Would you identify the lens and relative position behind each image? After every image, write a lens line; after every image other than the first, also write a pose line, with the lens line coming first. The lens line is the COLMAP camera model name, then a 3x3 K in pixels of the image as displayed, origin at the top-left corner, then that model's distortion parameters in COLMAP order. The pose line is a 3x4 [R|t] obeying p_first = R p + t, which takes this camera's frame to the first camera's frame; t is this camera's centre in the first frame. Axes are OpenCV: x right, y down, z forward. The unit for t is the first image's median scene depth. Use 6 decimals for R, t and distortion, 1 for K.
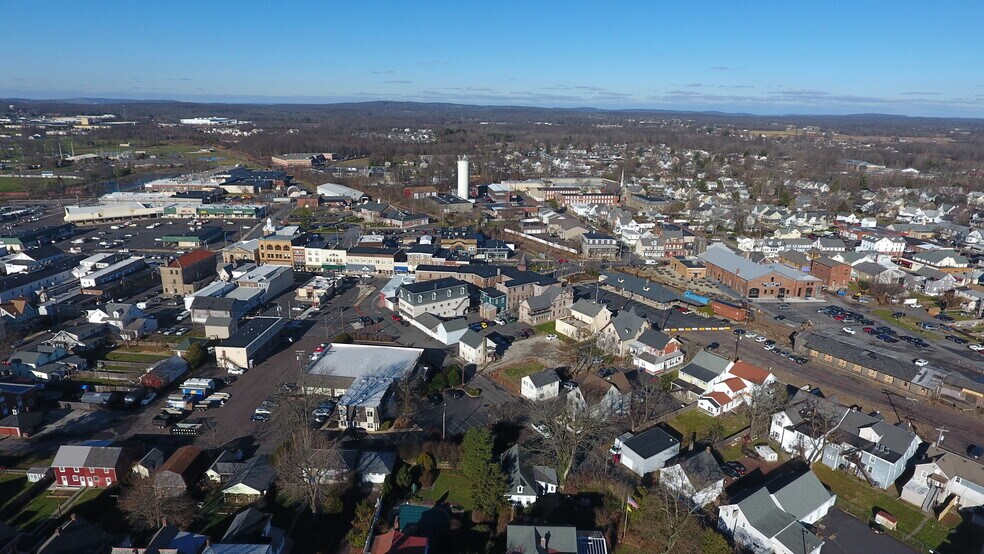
lens RADIAL K [[573.5, 0, 486.8], [0, 573.5, 277.1], [0, 0, 1]] dist [-0.001028, -0.001578]
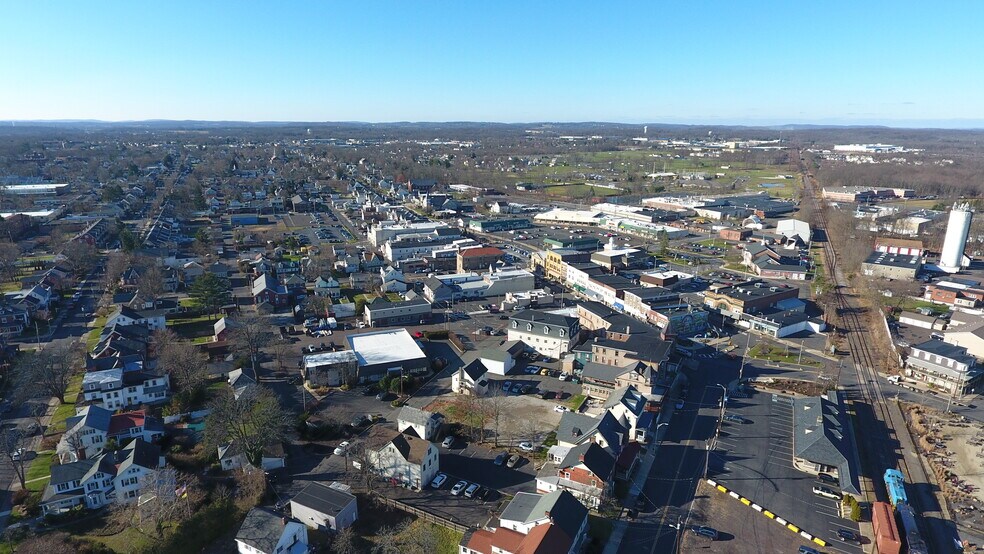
lens RADIAL K [[573.5, 0, 486.8], [0, 573.5, 277.1], [0, 0, 1]] dist [-0.001028, -0.001578]
pose [[0.473441, 0.212758, -0.854744, 0.682245], [-0.248253, 0.963282, 0.102267, -0.129169], [0.845118, 0.163775, 0.508875, 0.423793]]
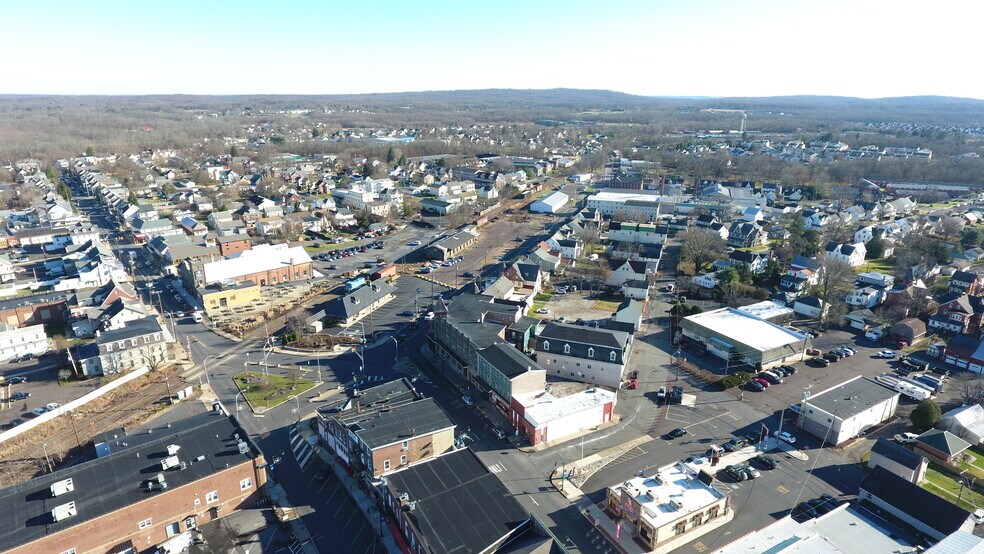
lens RADIAL K [[573.5, 0, 486.8], [0, 573.5, 277.1], [0, 0, 1]] dist [-0.001028, -0.001578]
pose [[-0.572178, -0.269474, 0.774594, -0.583170], [0.215849, 0.861699, 0.459221, -0.423755], [-0.791215, 0.429951, -0.434880, 1.411854]]
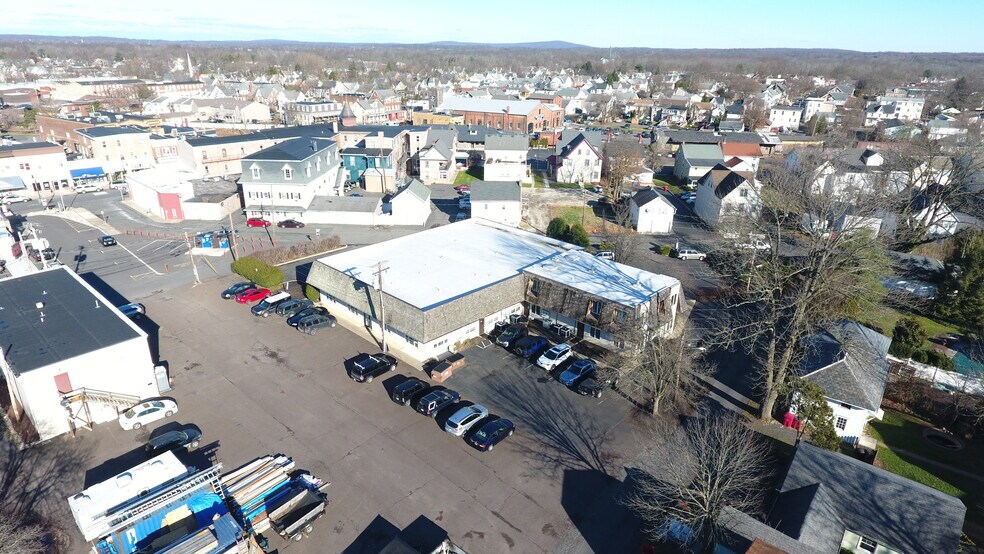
lens RADIAL K [[573.5, 0, 486.8], [0, 573.5, 277.1], [0, 0, 1]] dist [-0.001028, -0.001578]
pose [[0.611074, -0.302006, 0.731697, -0.419836], [0.219450, 0.952760, 0.209977, 0.054932], [-0.760546, 0.032260, 0.648482, 0.523170]]
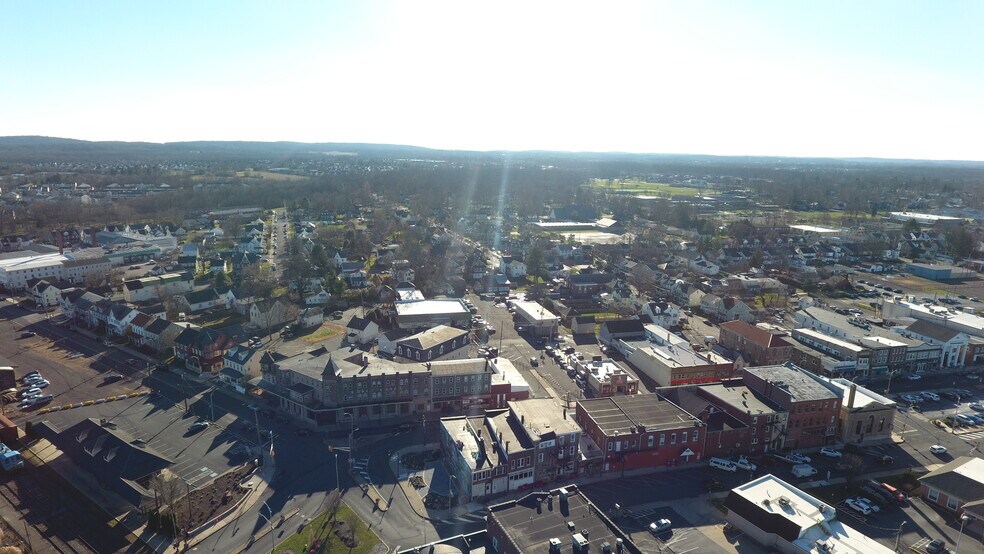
lens RADIAL K [[573.5, 0, 486.8], [0, 573.5, 277.1], [0, 0, 1]] dist [-0.001028, -0.001578]
pose [[-0.934679, 0.042308, -0.352966, 0.137904], [-0.135184, 0.876000, 0.462979, -0.489944], [0.328786, 0.480452, -0.813059, 1.722730]]
